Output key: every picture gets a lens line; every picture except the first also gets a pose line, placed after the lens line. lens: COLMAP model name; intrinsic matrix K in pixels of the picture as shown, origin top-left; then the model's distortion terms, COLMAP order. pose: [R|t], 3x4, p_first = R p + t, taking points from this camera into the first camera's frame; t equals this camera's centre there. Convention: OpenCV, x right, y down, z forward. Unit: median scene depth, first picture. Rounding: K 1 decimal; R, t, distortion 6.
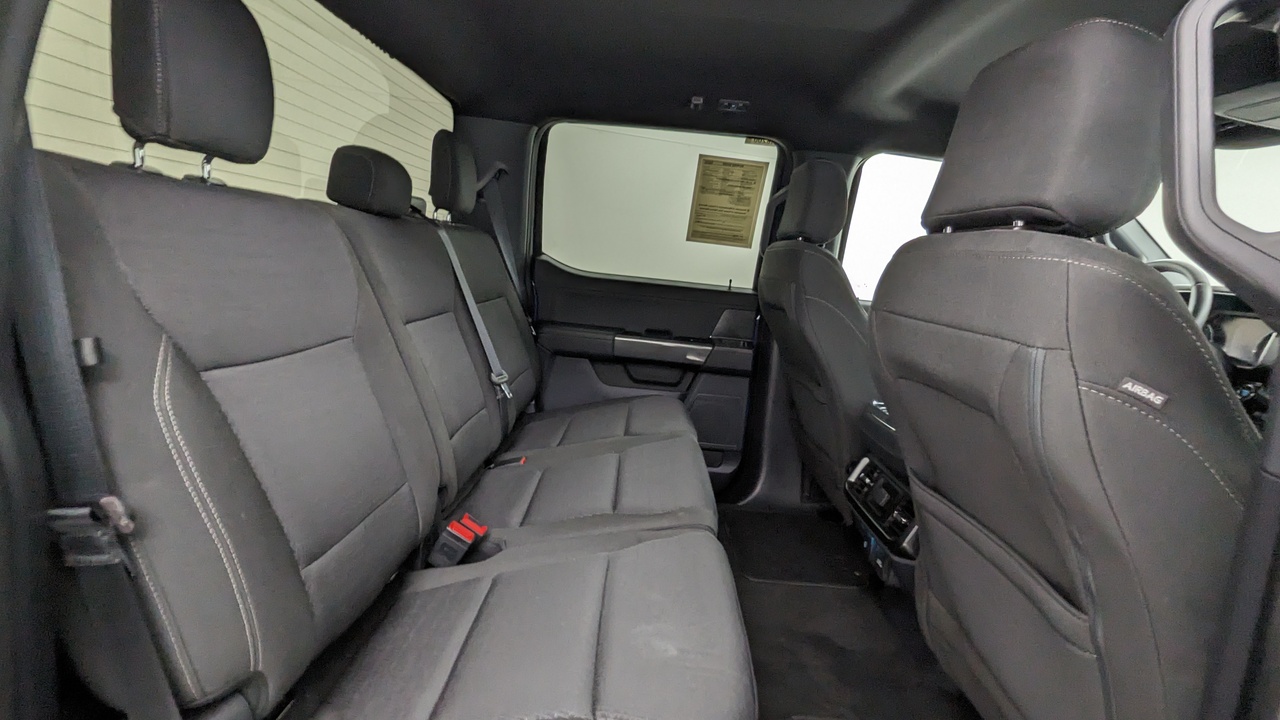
lens RADIAL K [[615.6, 0, 640.0], [0, 615.6, 360.0], [0, 0, 1]] dist [-0.000659, -0.006856]
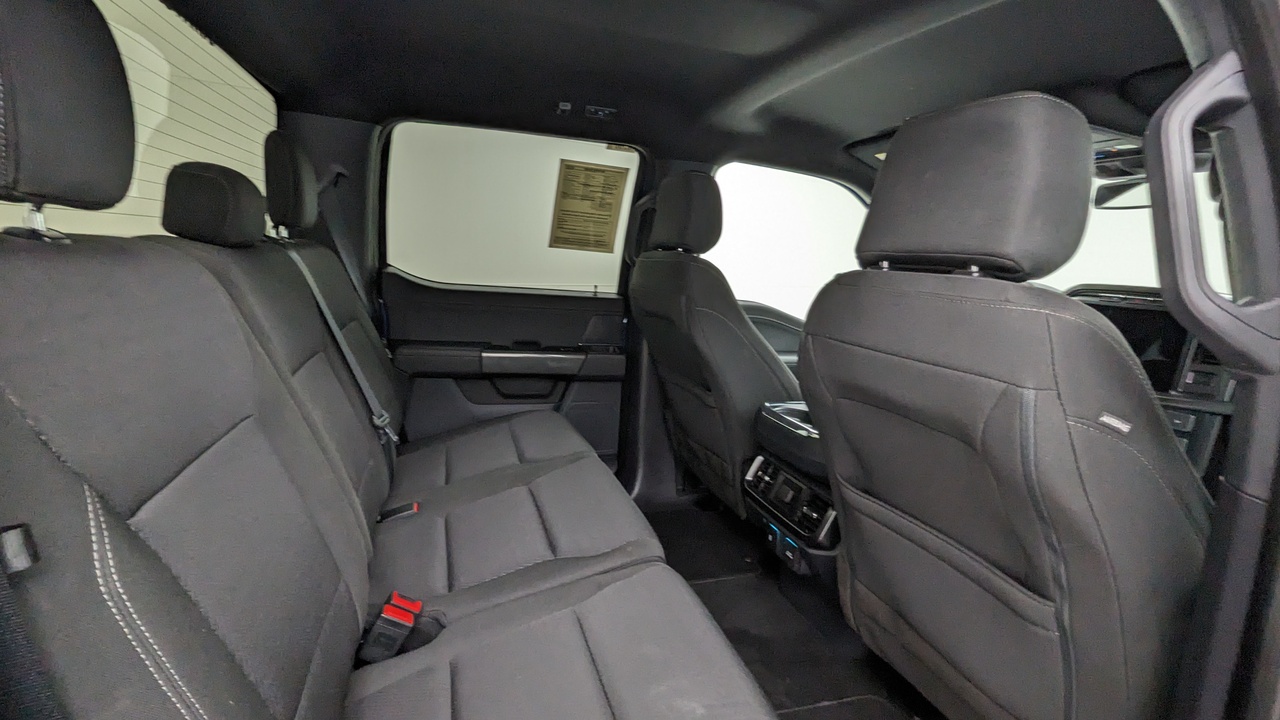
lens RADIAL K [[615.6, 0, 640.0], [0, 615.6, 360.0], [0, 0, 1]] dist [-0.000659, -0.006856]
pose [[0.947514, -0.083164, 0.308710, -0.134425], [0.074691, 0.996436, 0.039186, -0.059289], [-0.310868, -0.014071, 0.950349, 0.046934]]
